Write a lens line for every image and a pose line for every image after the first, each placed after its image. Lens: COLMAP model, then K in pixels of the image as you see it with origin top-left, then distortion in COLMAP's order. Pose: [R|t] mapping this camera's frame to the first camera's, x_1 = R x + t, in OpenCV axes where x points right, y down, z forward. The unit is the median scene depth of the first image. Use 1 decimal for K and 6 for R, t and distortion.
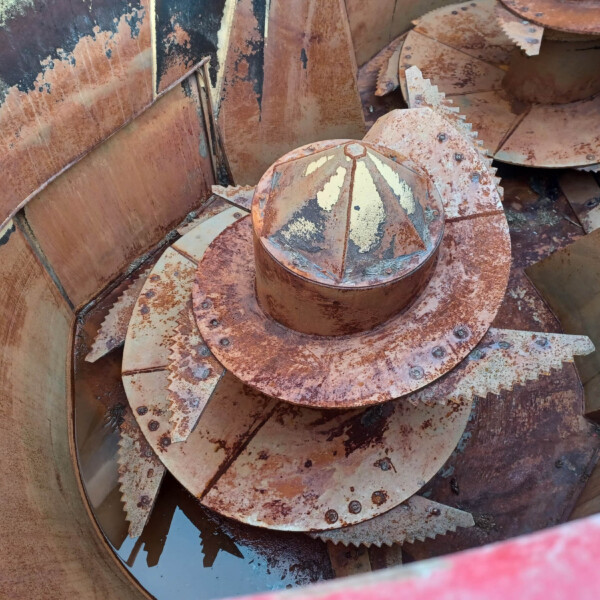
lens RADIAL K [[576.7, 0, 296.9], [0, 576.7, 298.7], [0, 0, 1]] dist [0.070393, -0.114280]
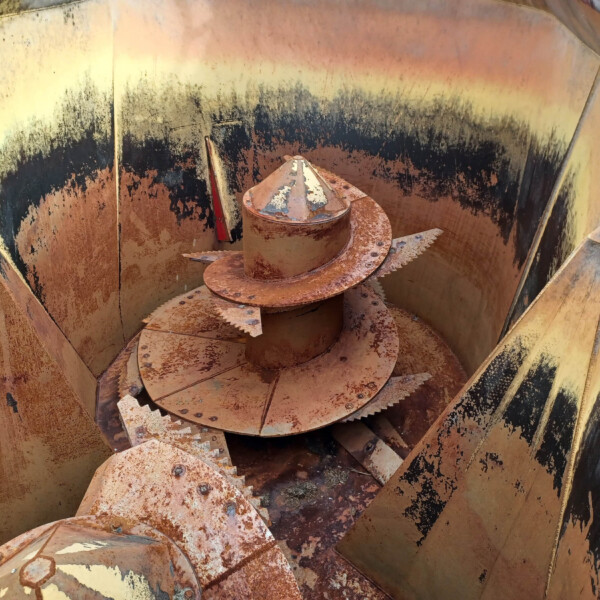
lens RADIAL K [[576.7, 0, 296.9], [0, 576.7, 298.7], [0, 0, 1]] dist [0.070393, -0.114280]
pose [[0.898589, -0.224976, 0.376727, 0.098618], [0.362526, 0.864346, -0.348542, -0.095380], [-0.247209, 0.449769, 0.858251, 0.097225]]
